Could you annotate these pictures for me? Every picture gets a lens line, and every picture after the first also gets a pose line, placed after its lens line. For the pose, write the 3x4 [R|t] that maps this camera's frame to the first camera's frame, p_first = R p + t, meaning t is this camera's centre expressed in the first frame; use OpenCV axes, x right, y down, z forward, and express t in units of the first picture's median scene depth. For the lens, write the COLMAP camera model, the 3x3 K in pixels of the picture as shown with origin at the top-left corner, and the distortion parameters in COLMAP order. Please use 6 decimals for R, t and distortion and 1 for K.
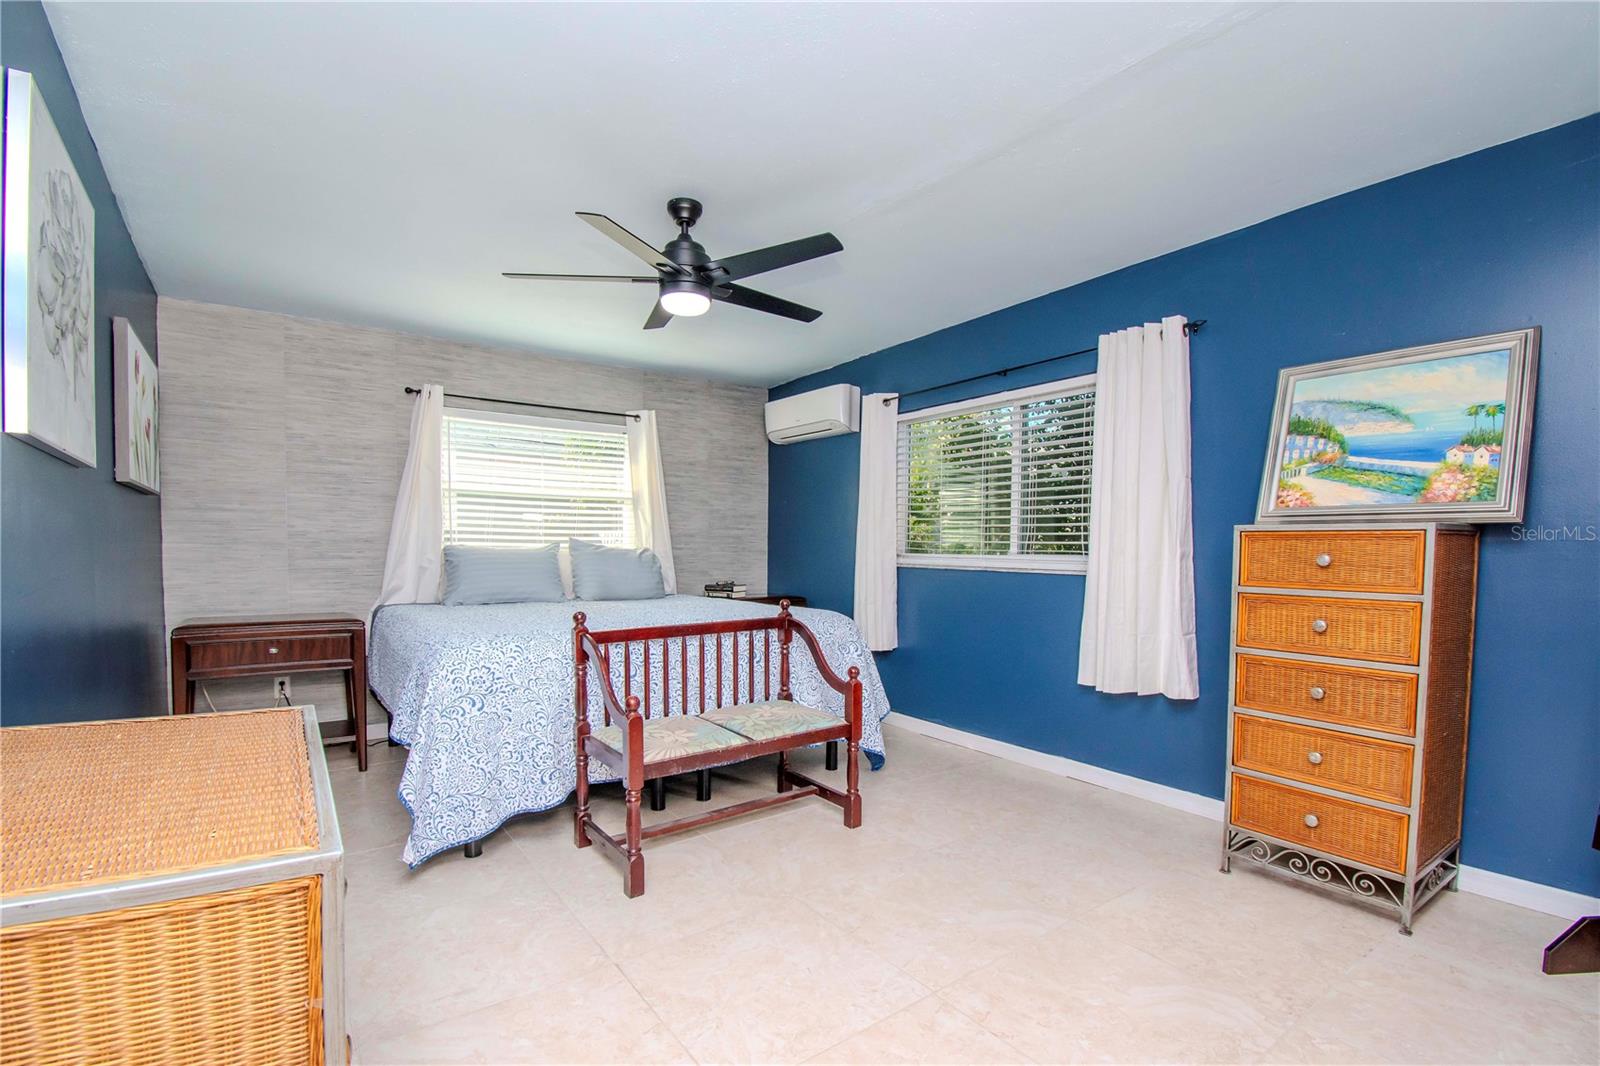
lens RADIAL K [[731.5, 0, 798.4], [0, 731.5, 581.2], [0, 0, 1]] dist [-0.001276, -0.000157]
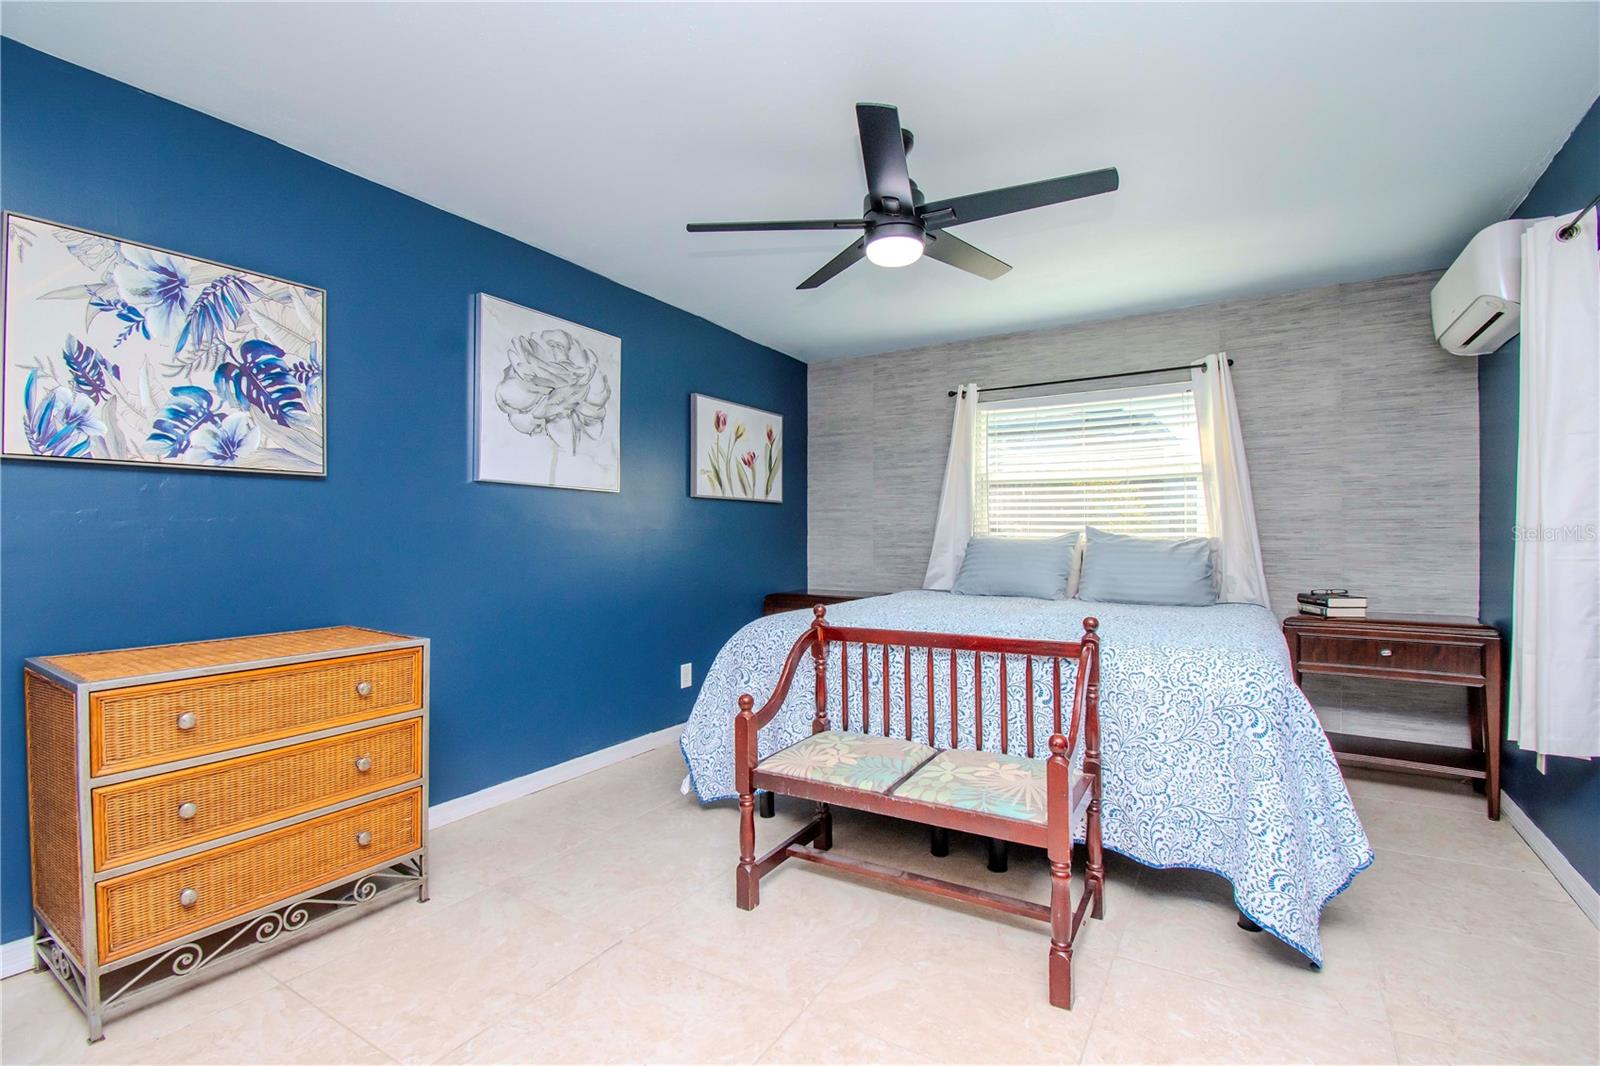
lens RADIAL K [[724.7, 0, 800.3], [0, 724.7, 535.4], [0, 0, 1]] dist [0.021476, -0.026539]
pose [[0.373196, -0.004223, -0.927743, 0.363205], [-0.038973, 0.999036, -0.020225, -0.018247], [0.926933, 0.043705, 0.372672, 0.373121]]
